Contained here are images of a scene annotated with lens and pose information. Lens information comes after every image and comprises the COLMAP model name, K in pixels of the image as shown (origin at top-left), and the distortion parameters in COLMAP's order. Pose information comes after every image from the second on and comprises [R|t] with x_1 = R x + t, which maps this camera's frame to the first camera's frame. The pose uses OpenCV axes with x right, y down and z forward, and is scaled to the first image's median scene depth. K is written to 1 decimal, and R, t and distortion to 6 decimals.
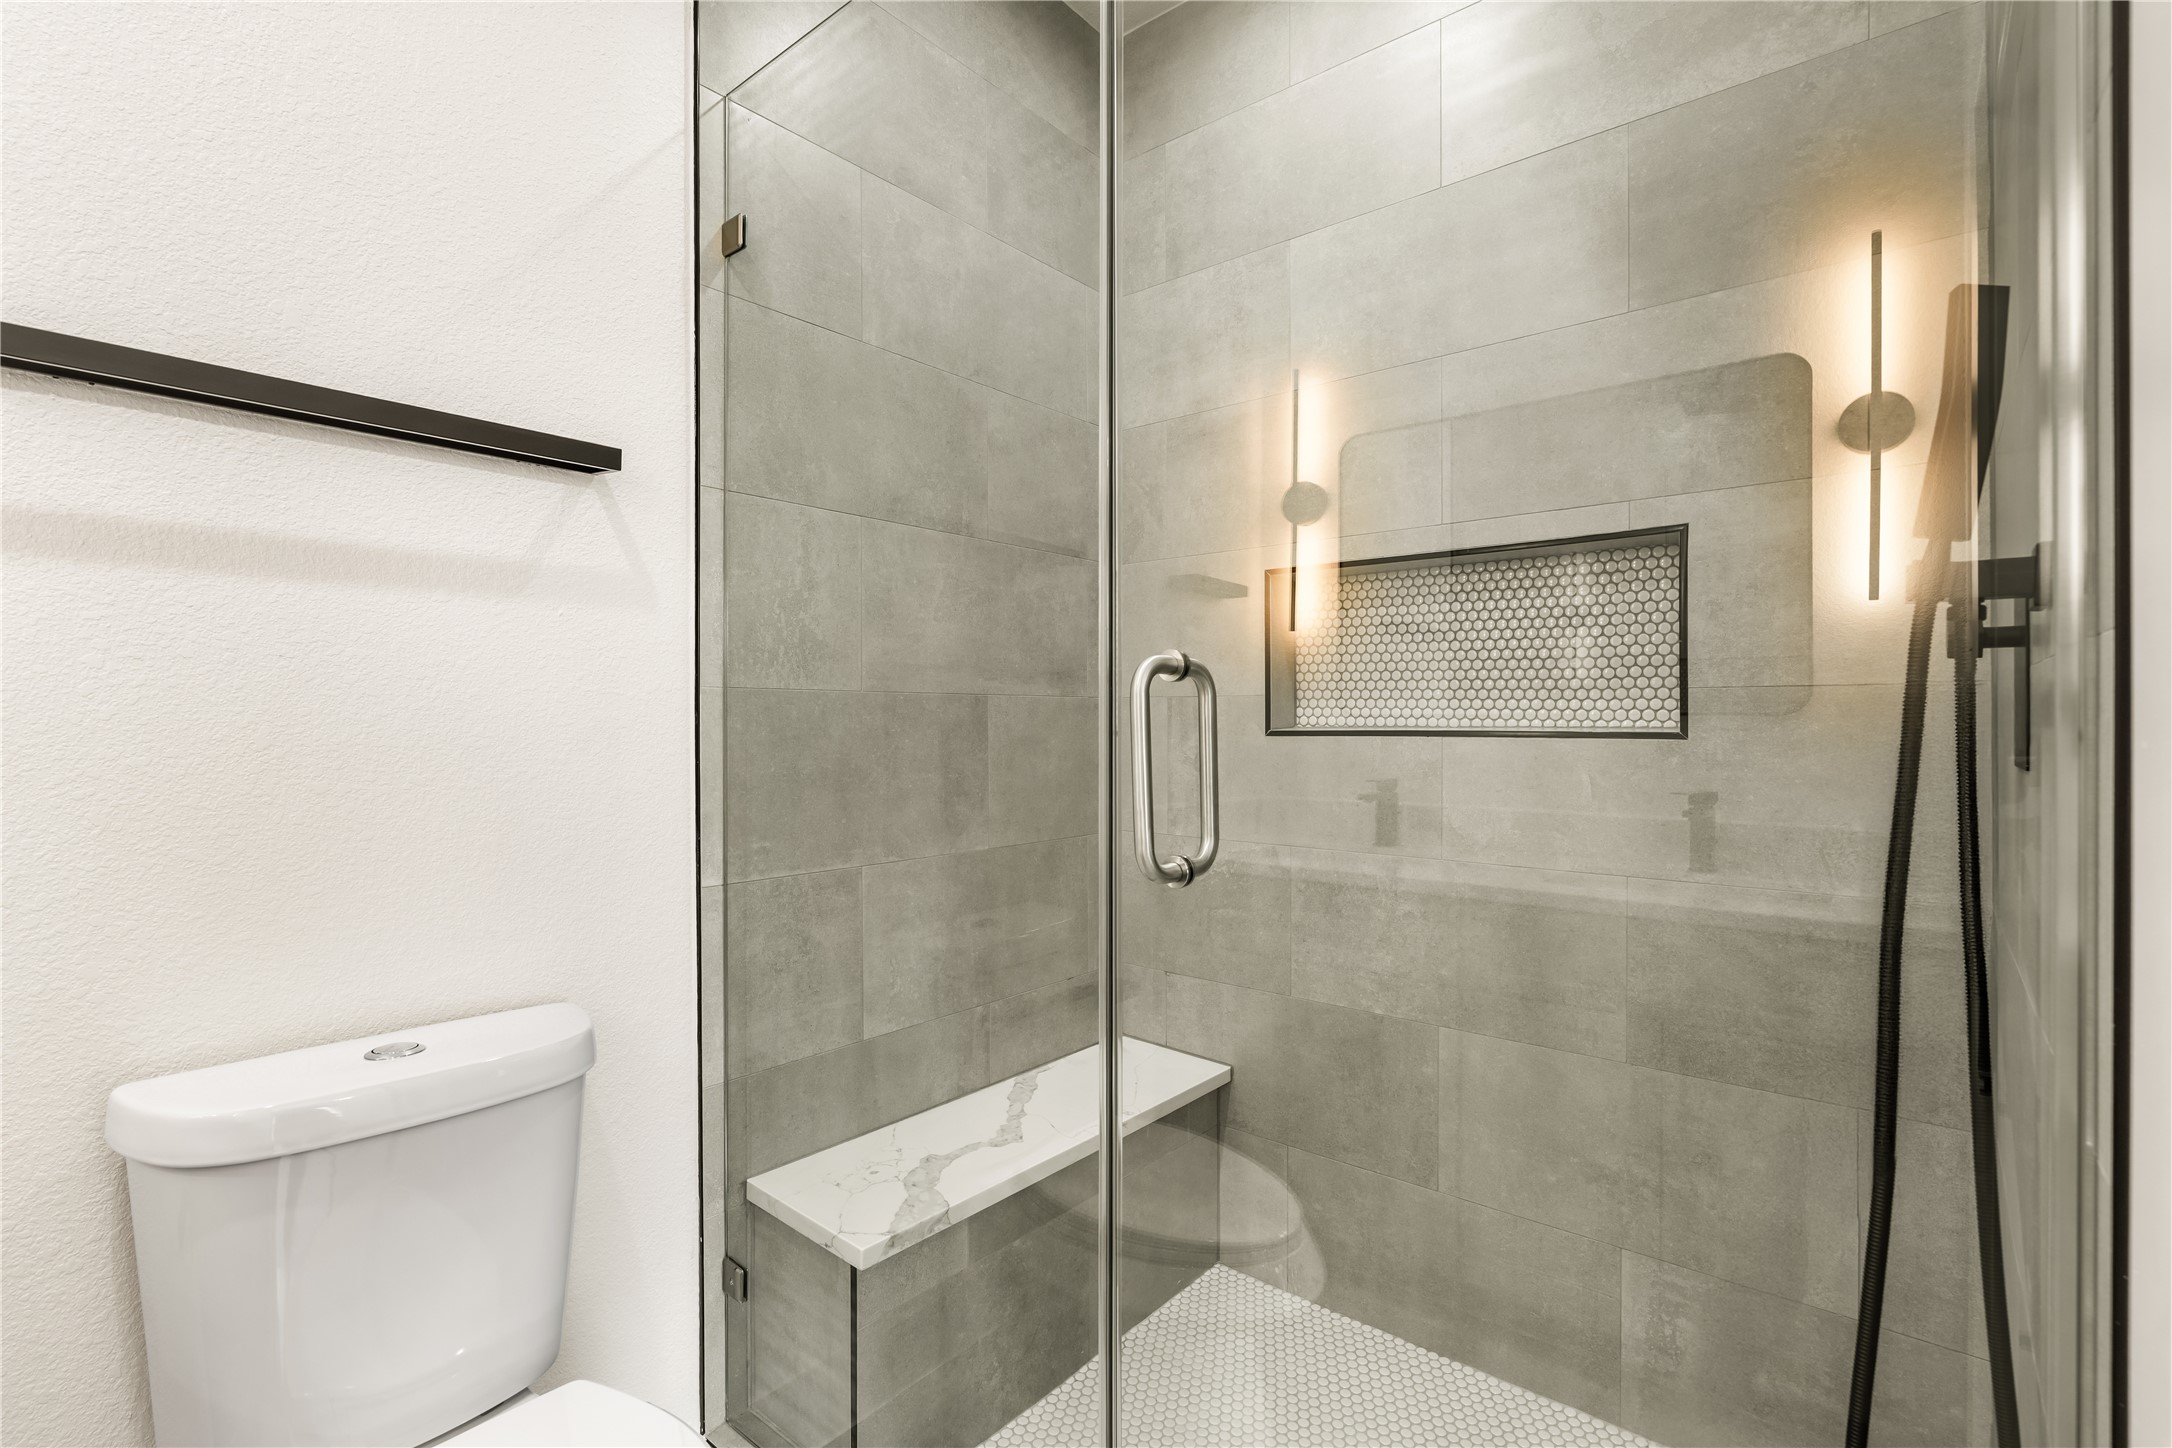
lens RADIAL K [[974.9, 0, 1088.2], [0, 974.9, 718.5], [0, 0, 1]] dist [-0.005148, 0.000255]
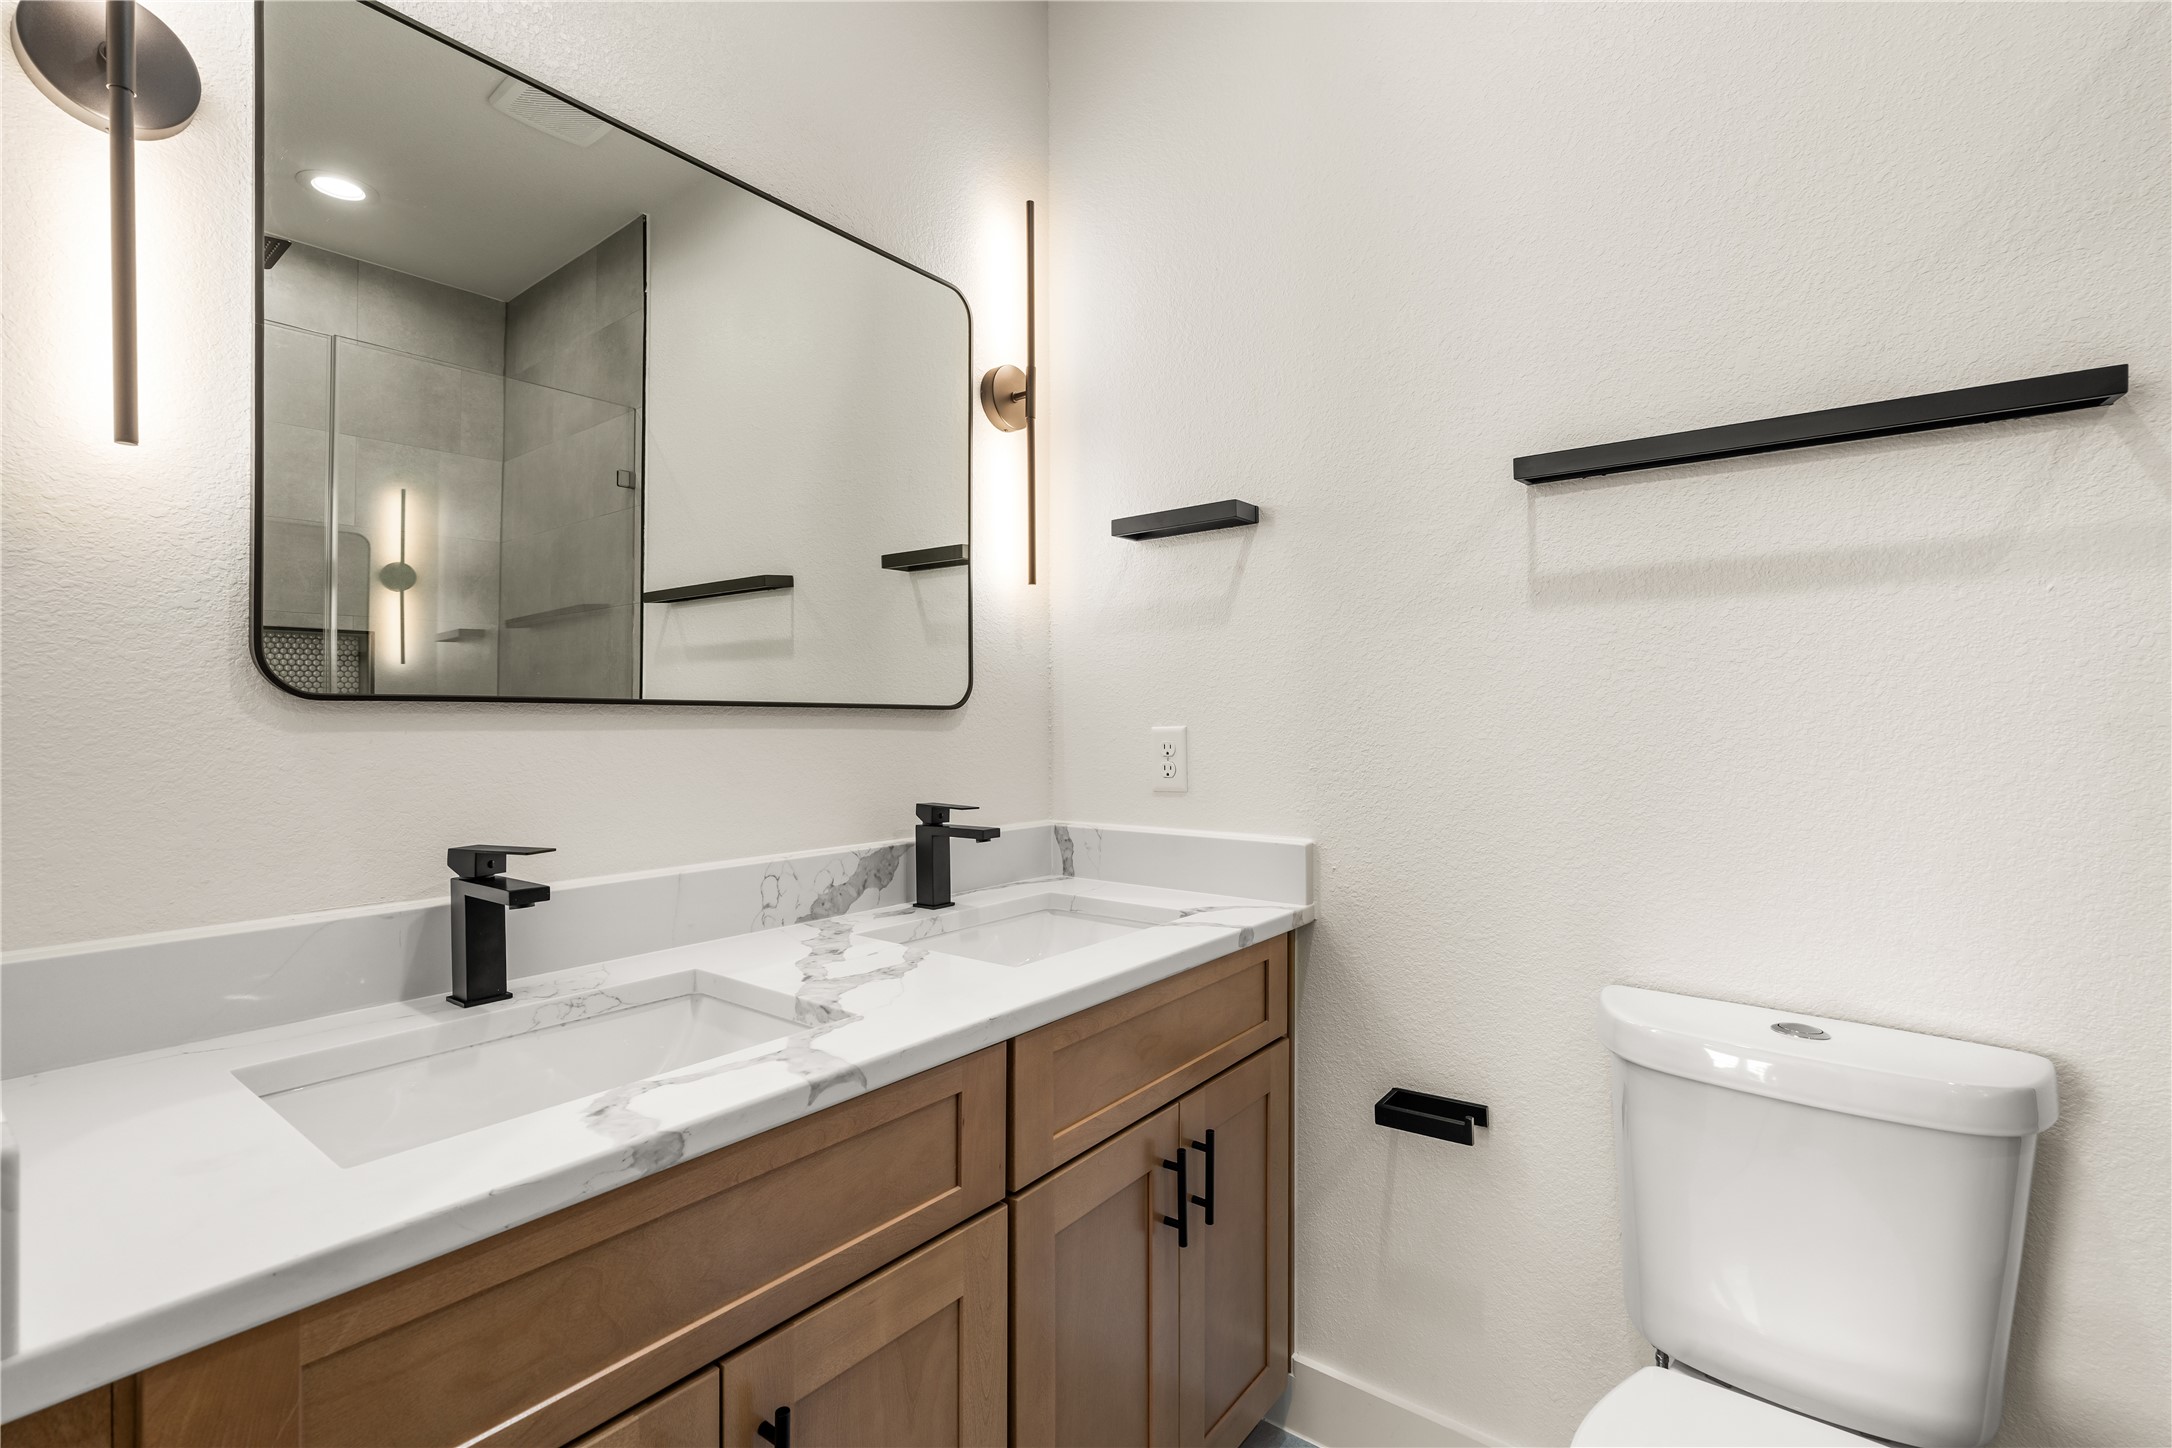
lens RADIAL K [[974.9, 0, 1088.2], [0, 974.9, 718.5], [0, 0, 1]] dist [-0.005148, 0.000255]
pose [[0.058939, 0.000765, -0.998261, 0.287205], [0.001934, 0.999998, 0.000880, 0.001004], [0.998260, -0.001982, 0.058938, 0.163408]]
